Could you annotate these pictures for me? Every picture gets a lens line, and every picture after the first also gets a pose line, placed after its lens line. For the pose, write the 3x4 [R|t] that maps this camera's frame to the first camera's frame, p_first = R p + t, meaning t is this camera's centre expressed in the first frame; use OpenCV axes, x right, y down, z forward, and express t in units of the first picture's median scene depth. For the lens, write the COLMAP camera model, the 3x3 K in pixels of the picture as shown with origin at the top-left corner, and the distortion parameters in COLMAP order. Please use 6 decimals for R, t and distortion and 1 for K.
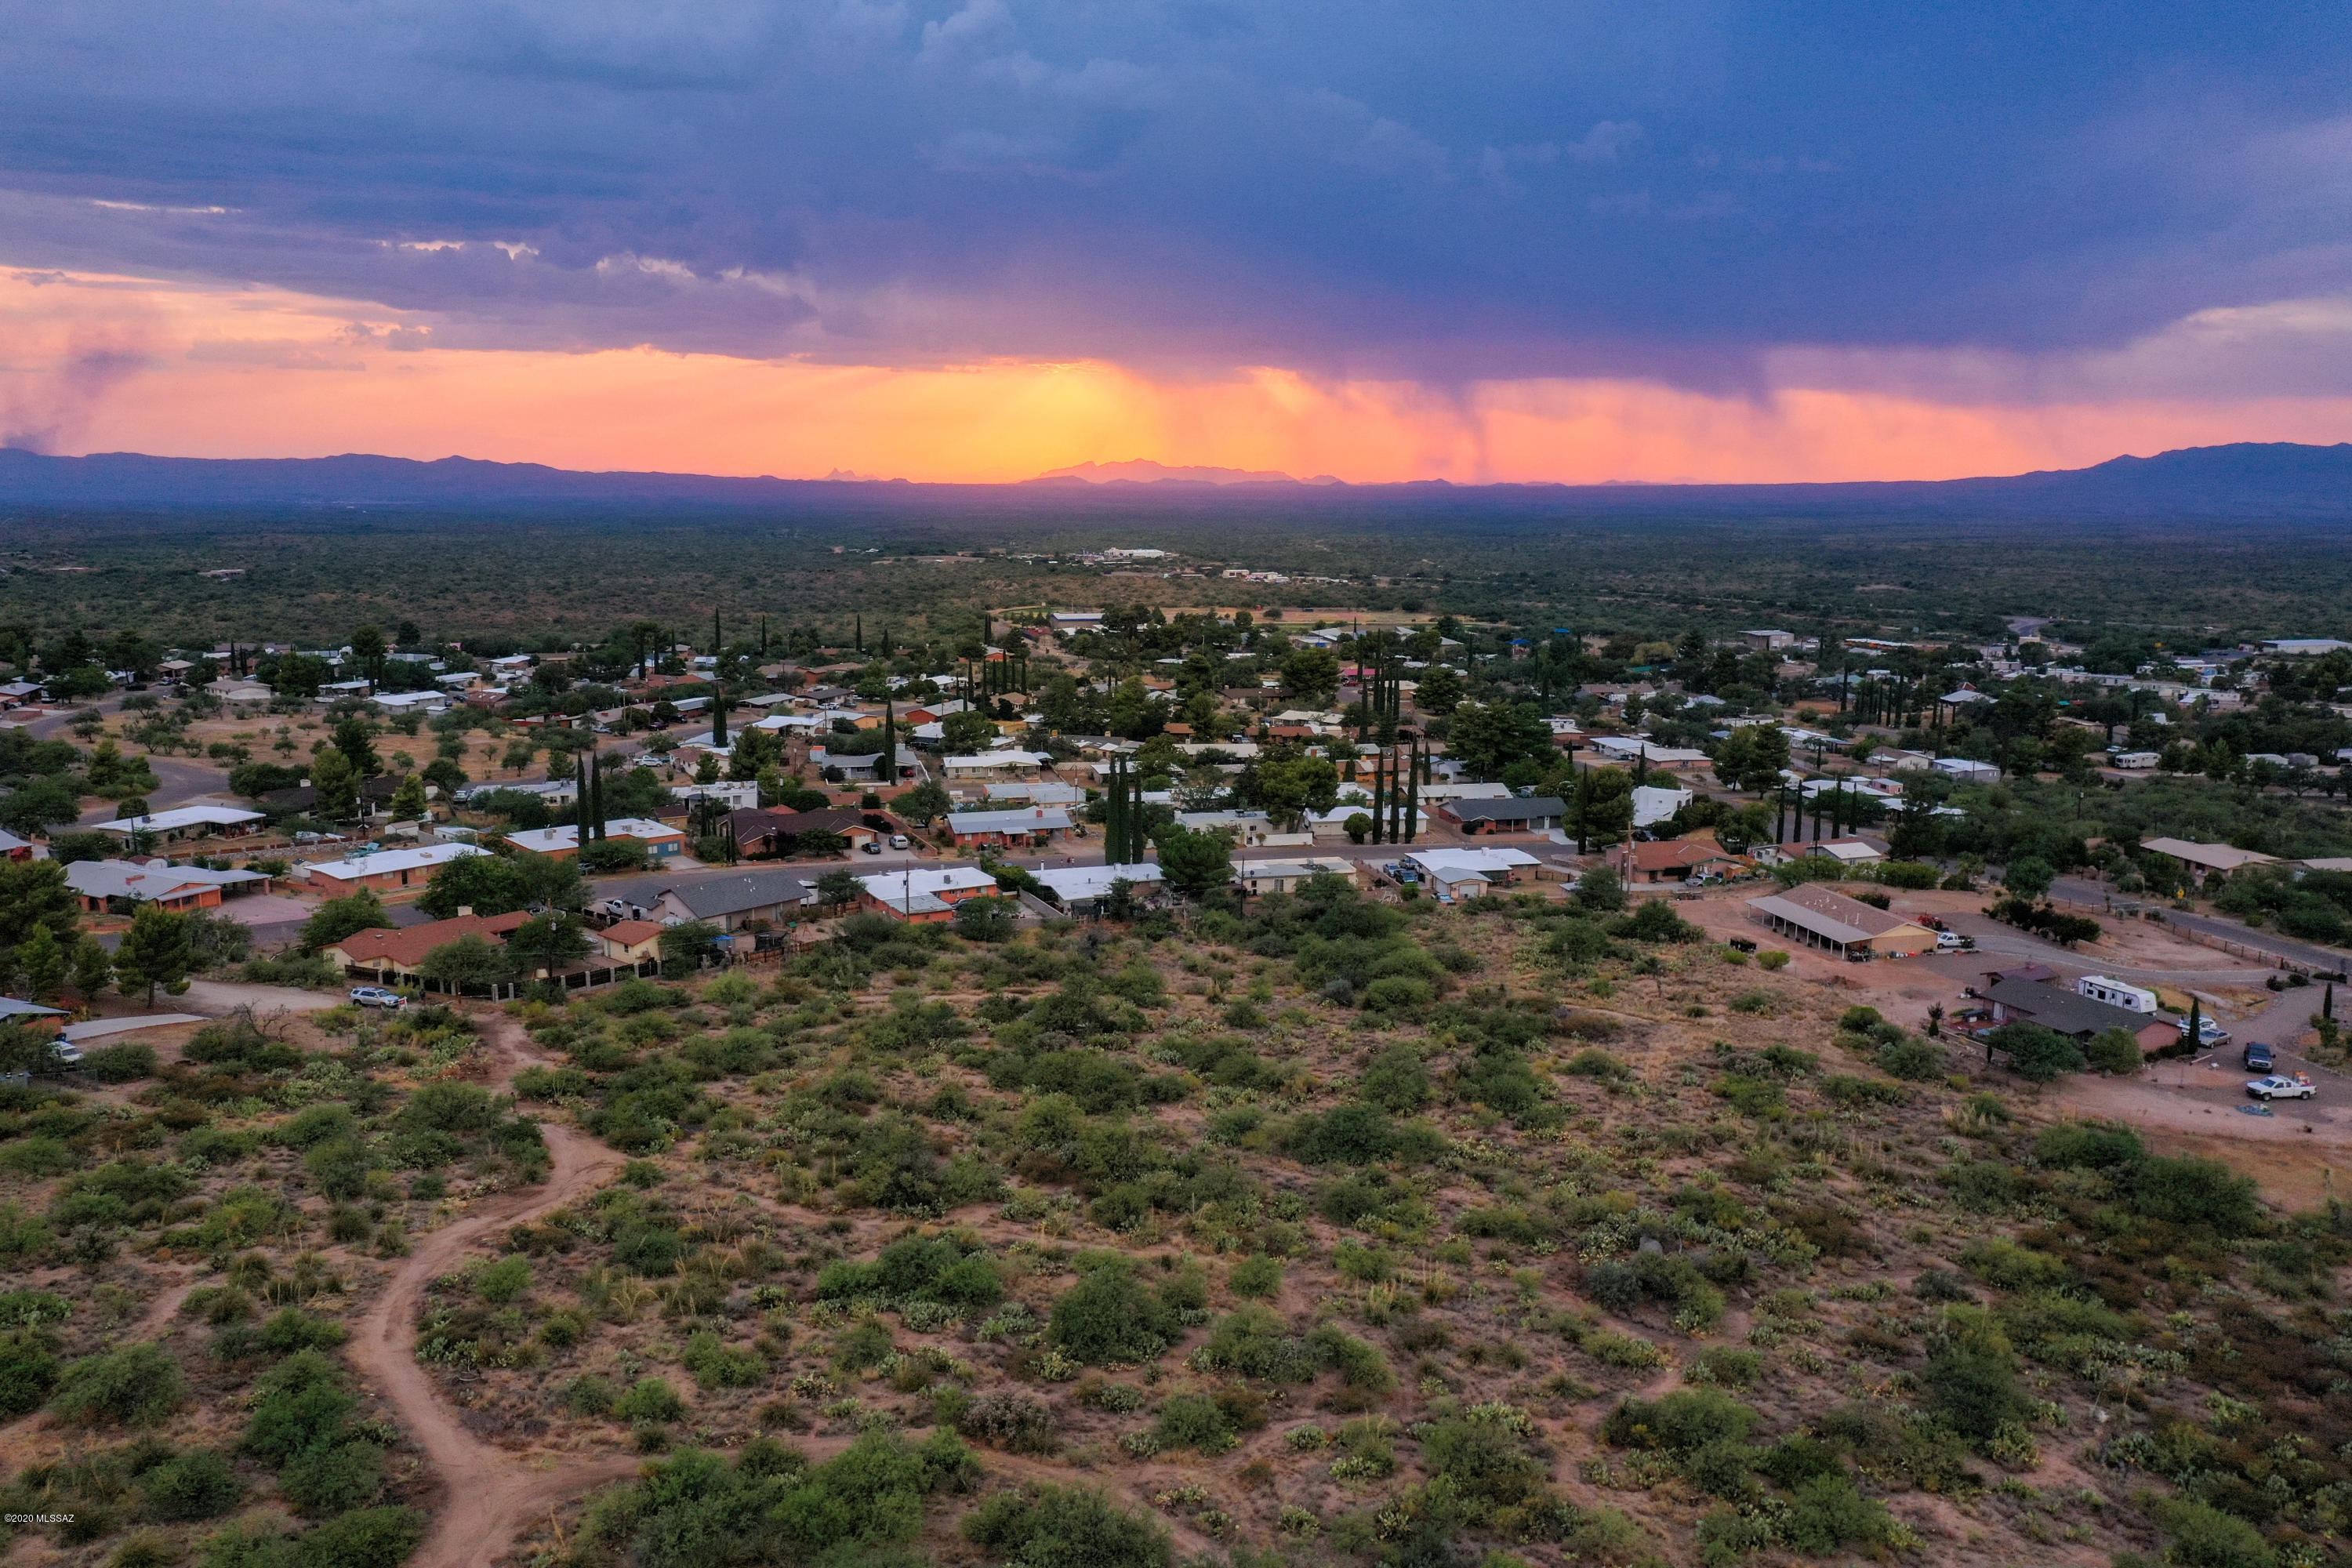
lens RADIAL K [[1849.4, 0, 1166.2], [0, 1849.4, 780.5], [0, 0, 1]] dist [0.014786, -0.007526]
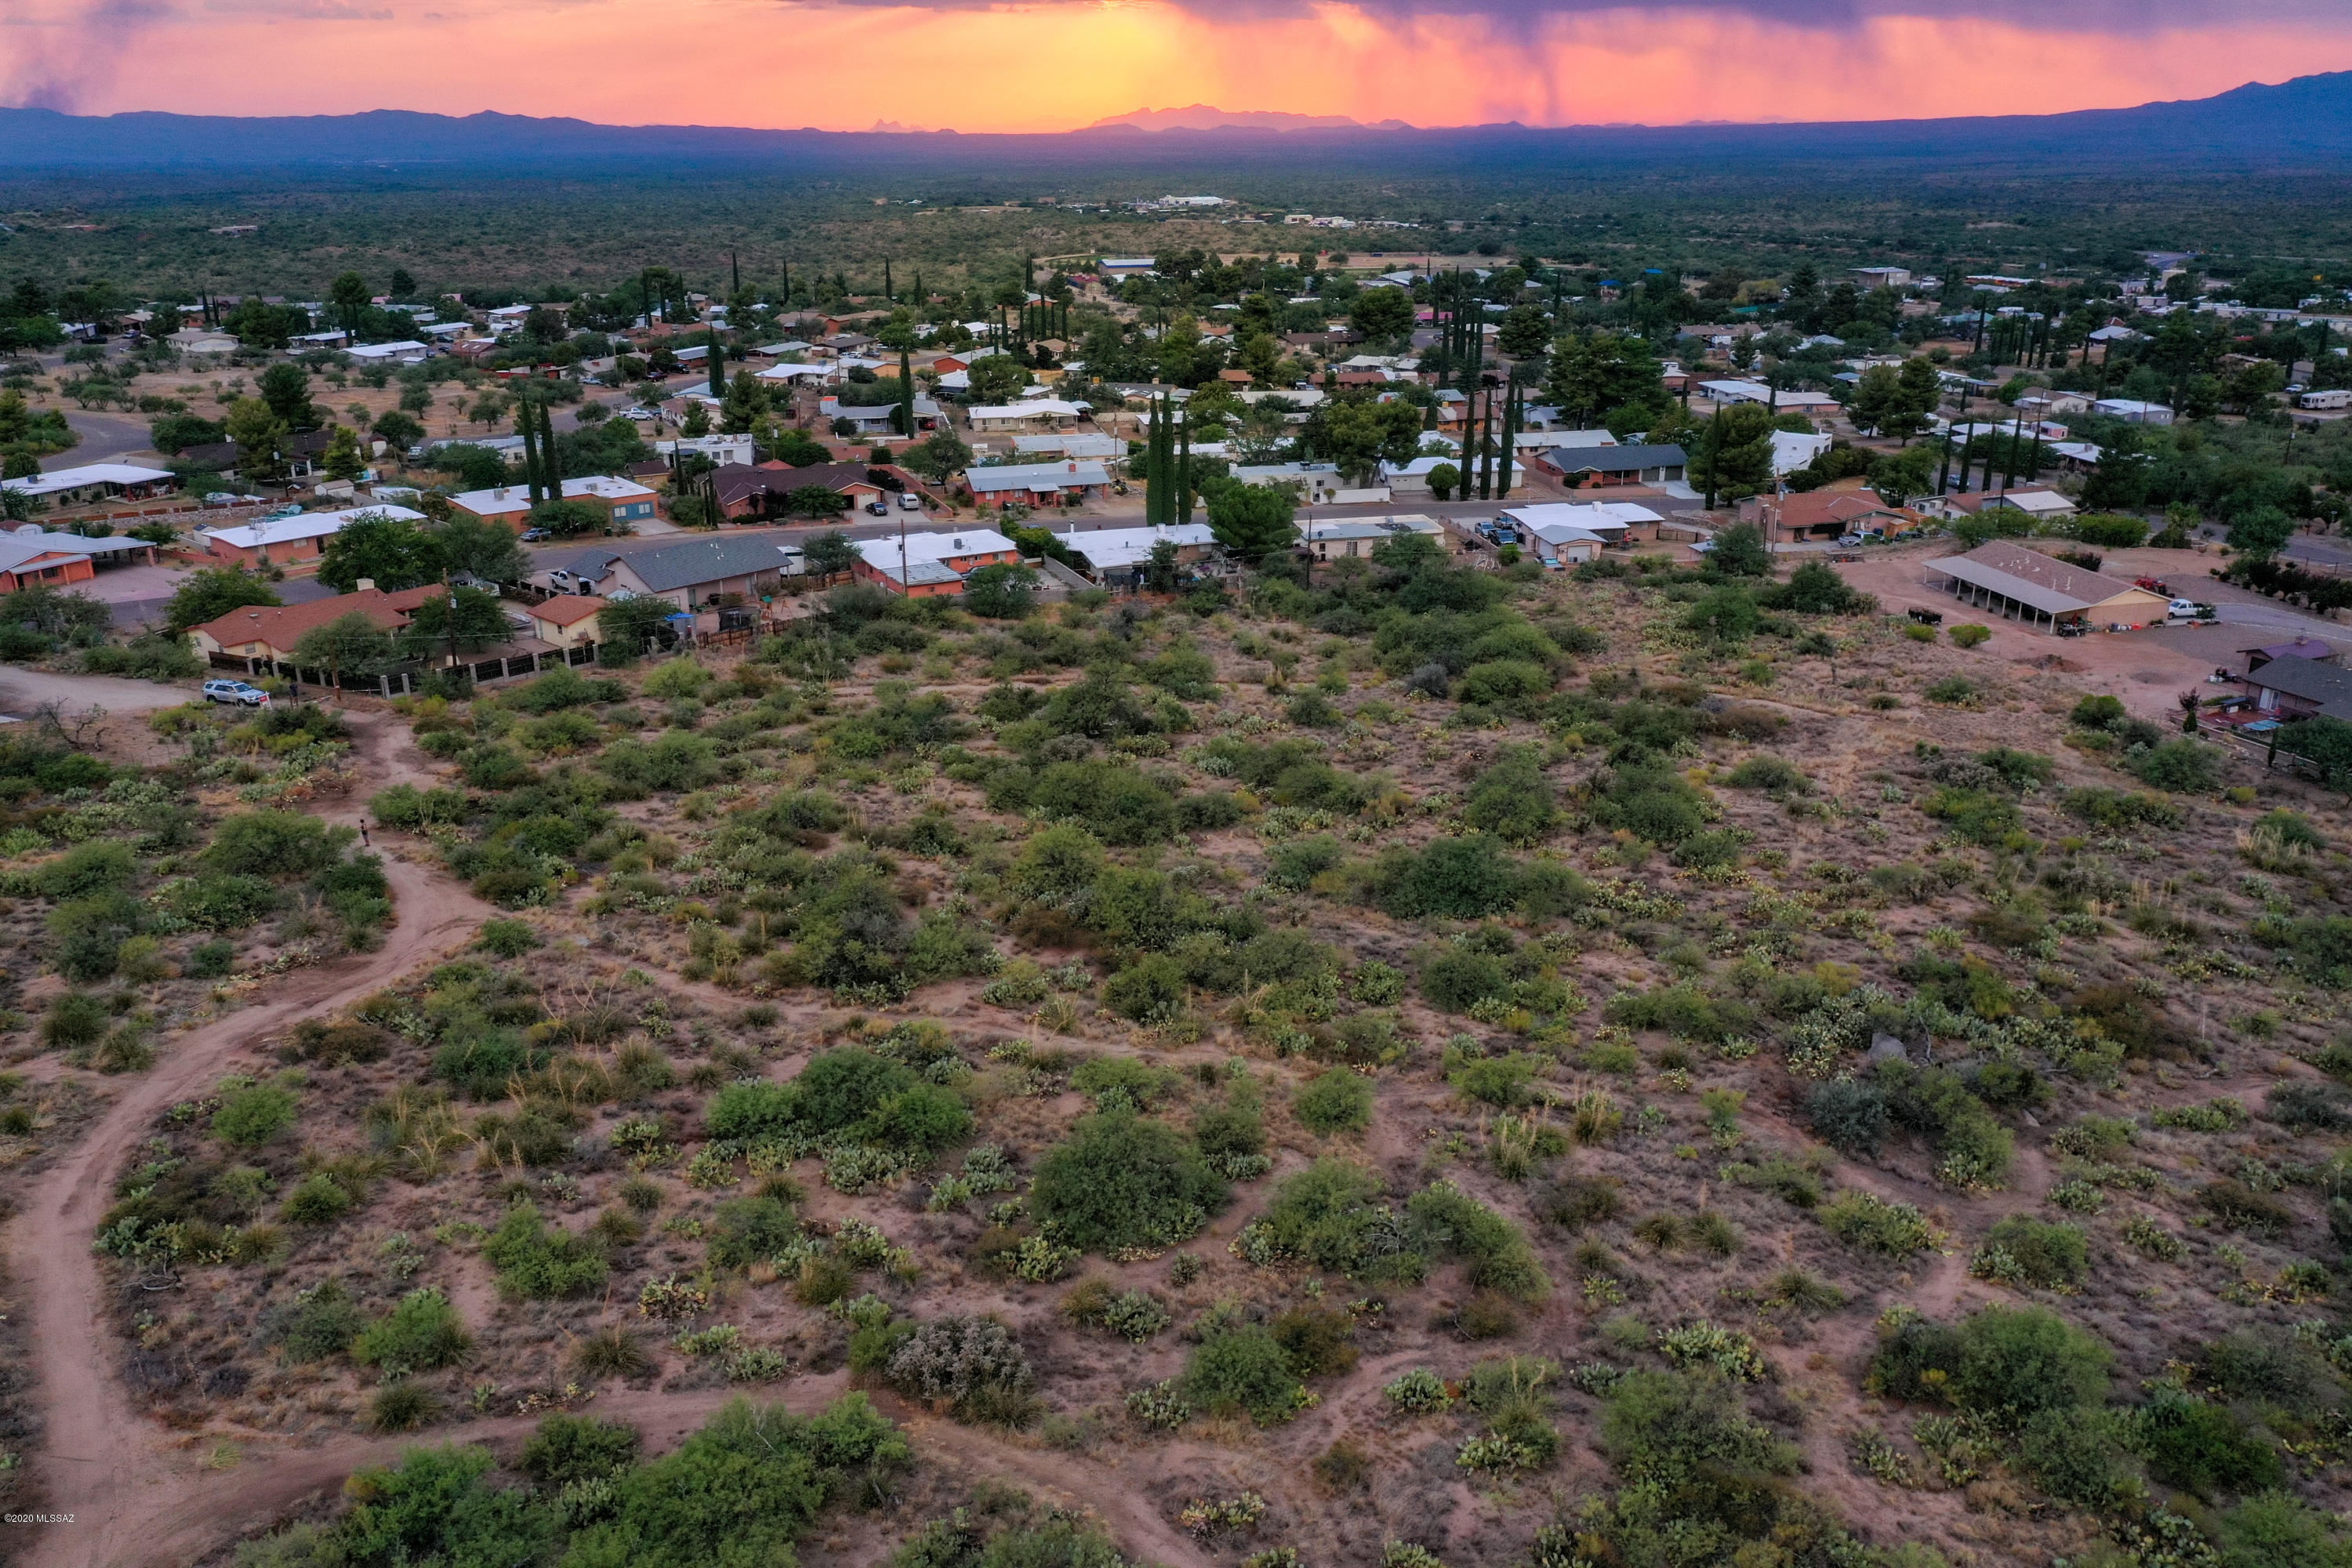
lens RADIAL K [[1849.4, 0, 1163.0], [0, 1849.4, 777.6], [0, 0, 1]] dist [0.014786, -0.007526]
pose [[0.999404, -0.002525, -0.034423, 0.004406], [0.008536, 0.984420, 0.175627, 0.013149], [0.033443, -0.175816, 0.983855, 0.185191]]
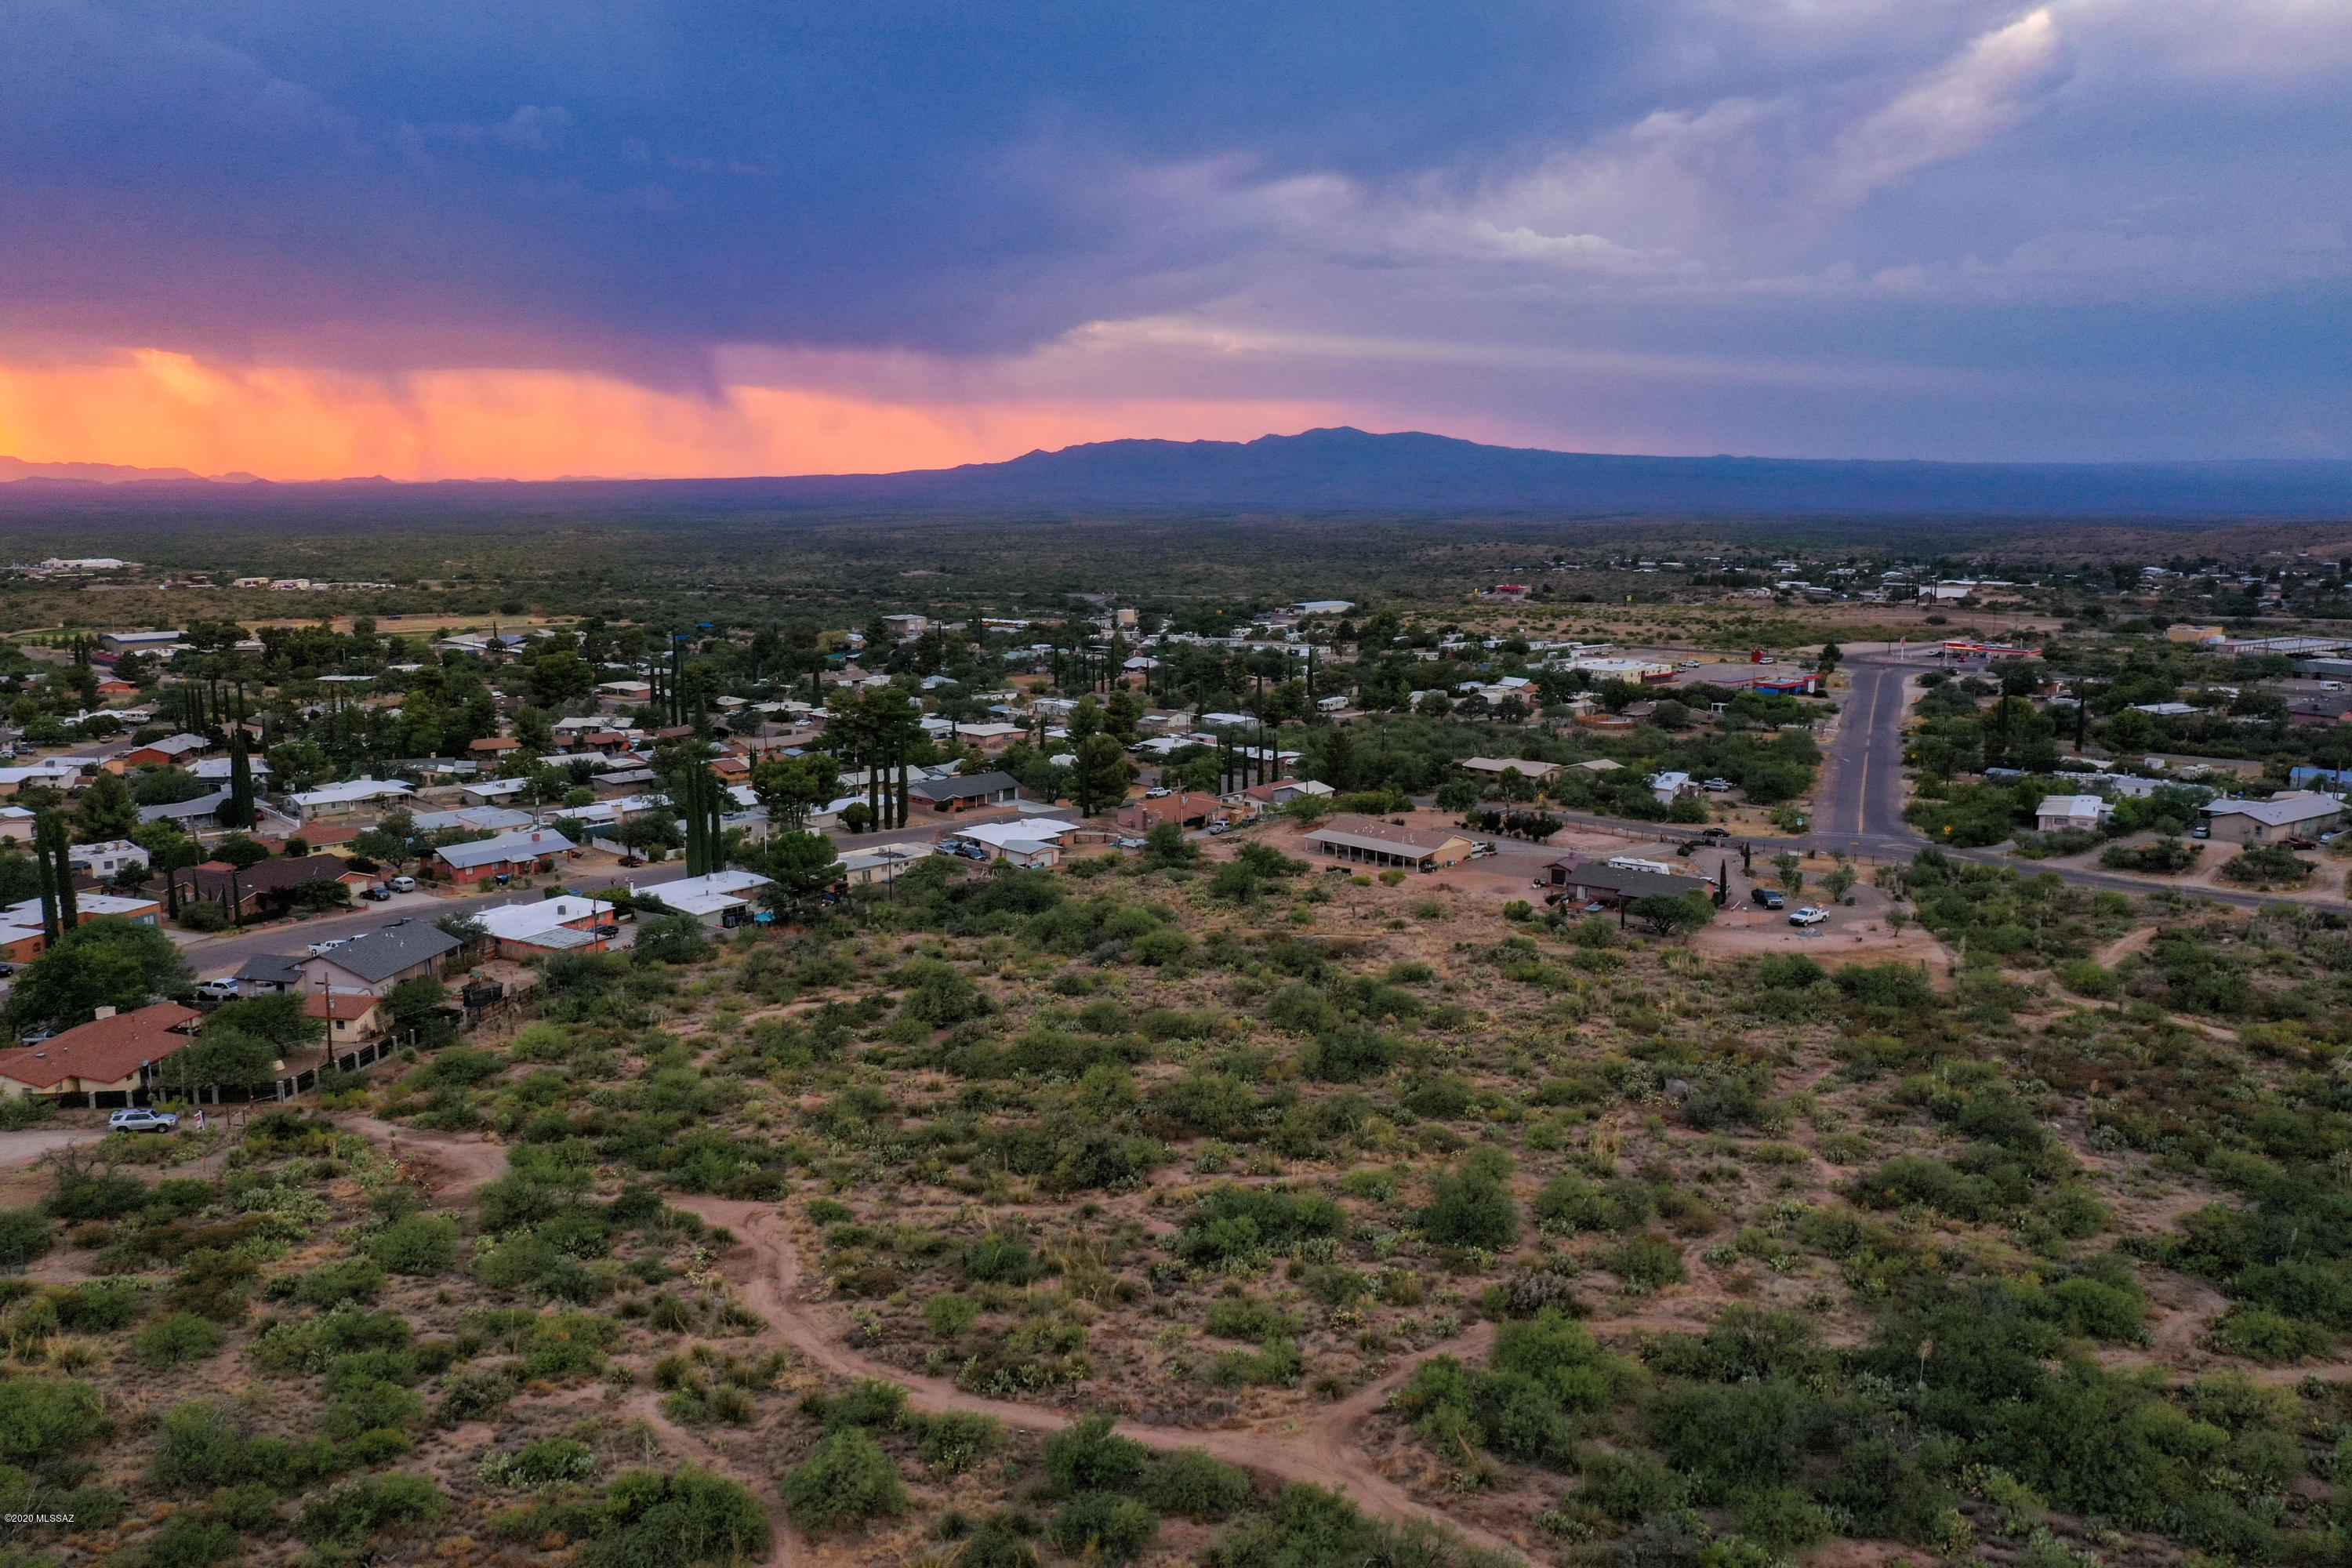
lens RADIAL K [[1849.4, 0, 1180.4], [0, 1849.4, 780.6], [0, 0, 1]] dist [0.014786, -0.007526]
pose [[0.854560, -0.093547, 0.510858, -0.382028], [0.092057, 0.995352, 0.028274, -0.009802], [-0.511128, 0.022866, 0.859200, 0.063060]]
